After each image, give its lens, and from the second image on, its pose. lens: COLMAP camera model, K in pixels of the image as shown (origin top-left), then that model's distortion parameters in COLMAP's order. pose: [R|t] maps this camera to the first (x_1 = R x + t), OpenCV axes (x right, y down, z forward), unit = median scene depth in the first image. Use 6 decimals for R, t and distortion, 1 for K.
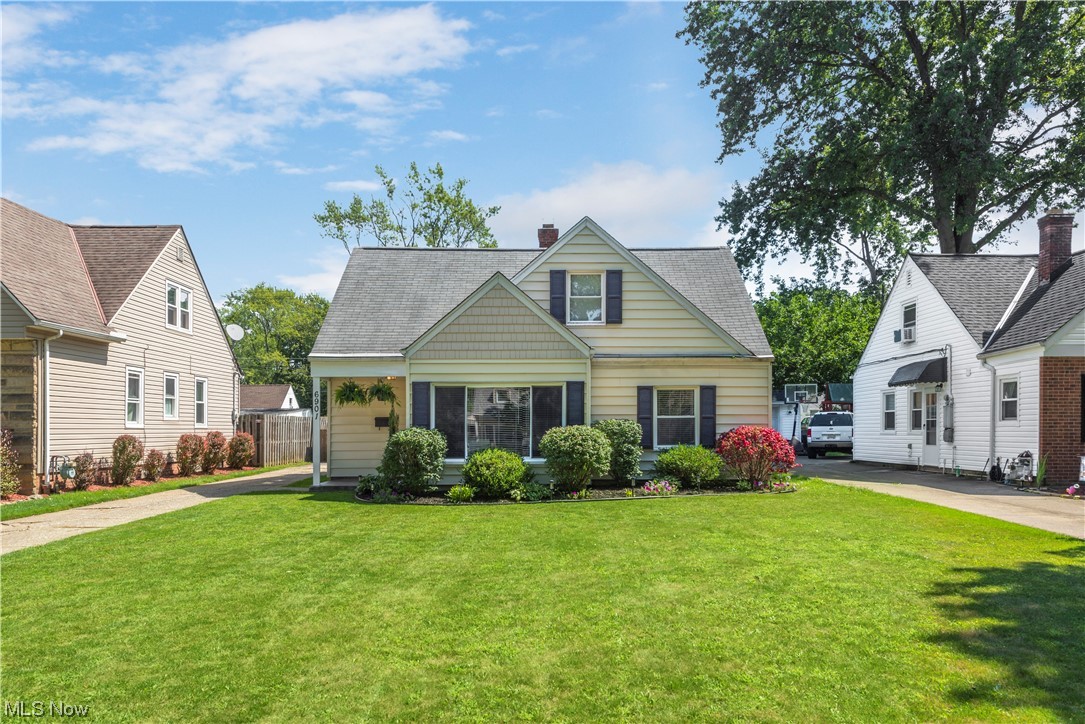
lens RADIAL K [[775.3, 0, 543.5], [0, 775.3, 388.5], [0, 0, 1]] dist [0.024984, 0.003023]
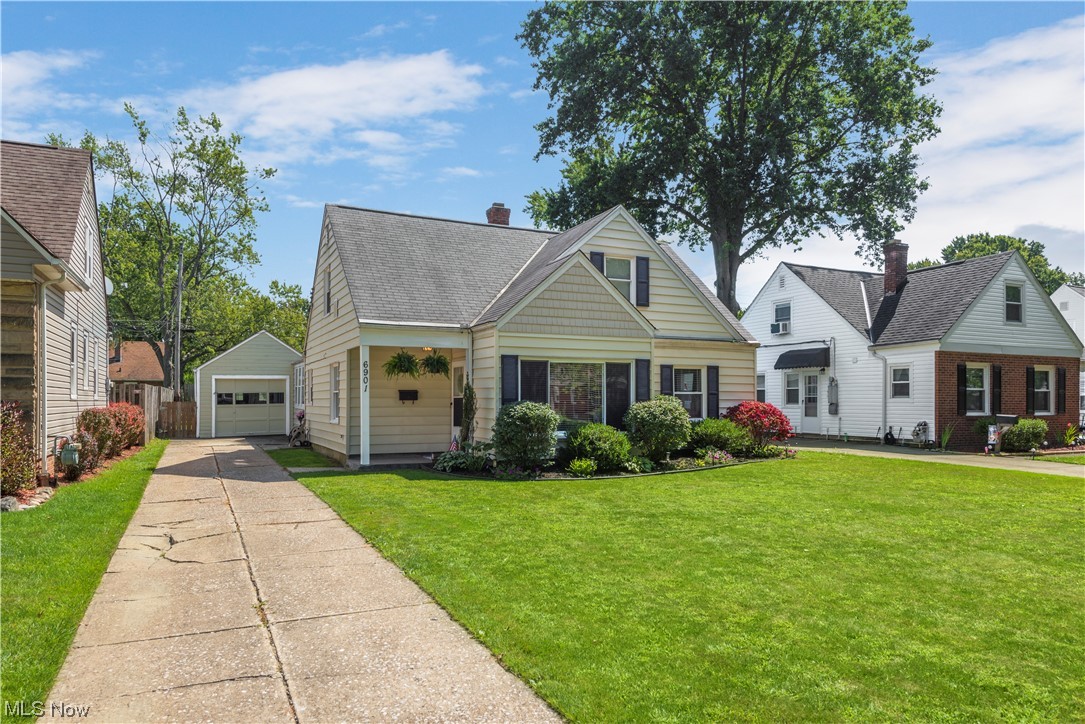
lens RADIAL K [[725.3, 0, 542.3], [0, 725.3, 364.8], [0, 0, 1]] dist [0.028581, -0.000598]
pose [[0.907516, 0.026126, 0.419203, -0.461741], [-0.027474, 0.999619, -0.002820, 0.004740], [-0.419117, -0.008958, 0.907888, 0.138200]]
